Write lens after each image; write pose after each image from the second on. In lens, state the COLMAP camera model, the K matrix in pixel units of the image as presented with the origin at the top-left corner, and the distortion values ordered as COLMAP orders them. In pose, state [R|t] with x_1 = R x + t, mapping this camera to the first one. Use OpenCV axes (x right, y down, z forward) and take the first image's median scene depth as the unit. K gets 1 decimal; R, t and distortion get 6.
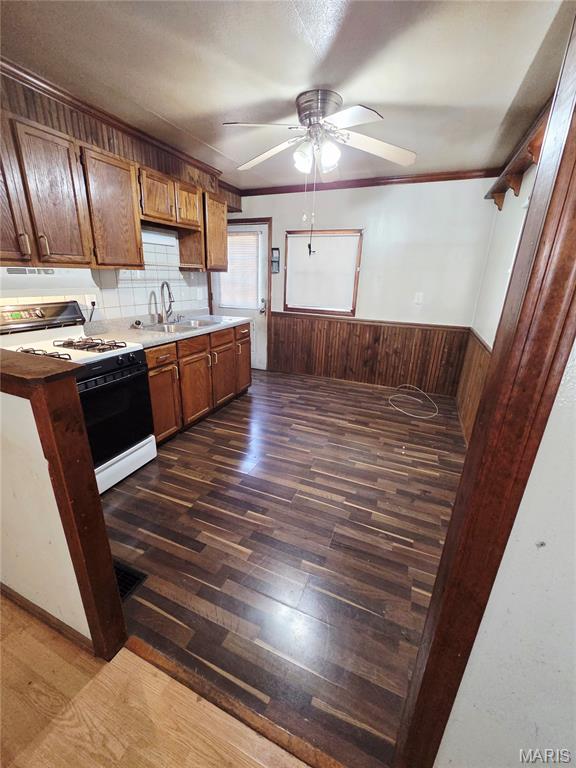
lens RADIAL K [[314.5, 0, 282.8], [0, 314.5, 383.0], [0, 0, 1]] dist [0.003847, 0.000350]
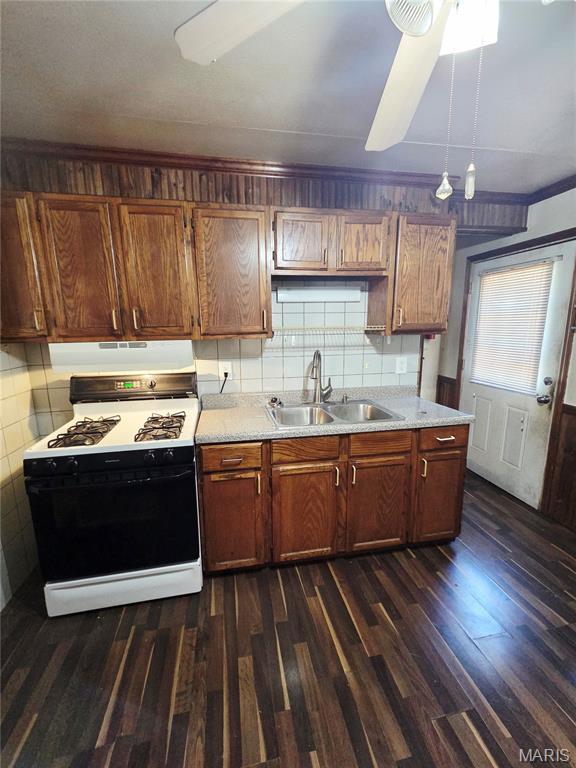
lens RADIAL K [[314.5, 0, 282.4], [0, 314.5, 384.6], [0, 0, 1]] dist [0.003847, 0.000350]
pose [[0.554248, 0.123292, -0.823169, 0.207065], [-0.245774, 0.969114, -0.020331, -0.226621], [0.795238, 0.213582, 0.567432, 0.578890]]
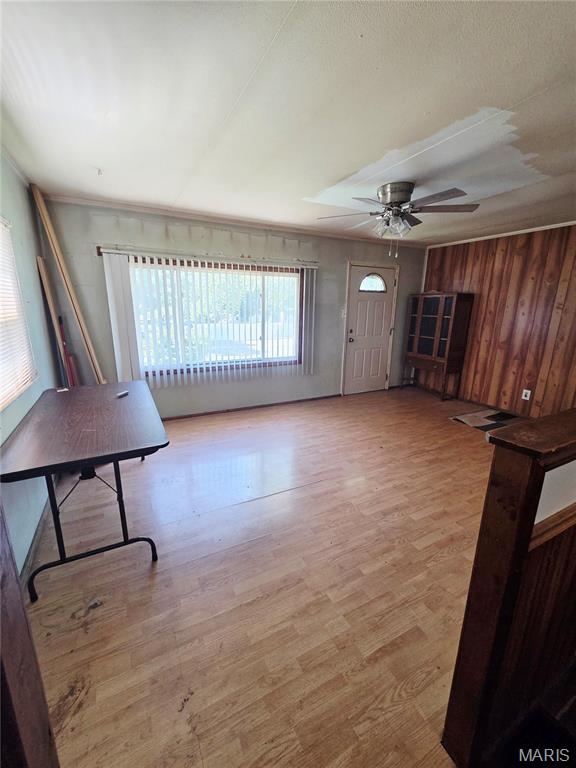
lens RADIAL K [[314.5, 0, 282.8], [0, 314.5, 387.6], [0, 0, 1]] dist [0.003847, 0.000350]
pose [[-0.640289, 0.167602, -0.749626, 0.120215], [-0.272506, 0.862866, 0.425679, -0.123947], [0.718171, 0.476836, -0.506811, 0.303606]]
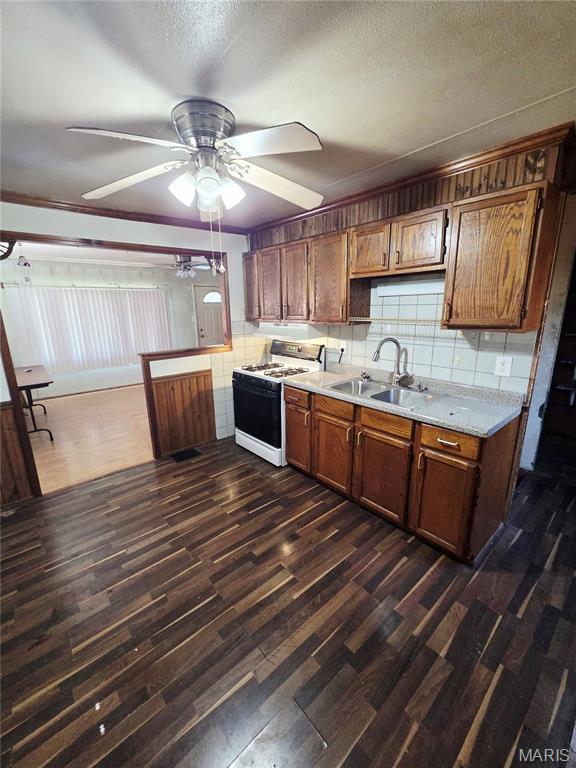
lens RADIAL K [[314.5, 0, 281.6], [0, 314.5, 385.0], [0, 0, 1]] dist [0.003847, 0.000350]
pose [[-0.446778, 0.200053, -0.871991, 0.568146], [-0.288849, 0.890224, 0.352233, -0.458194], [0.846732, 0.409243, -0.339948, 1.177273]]
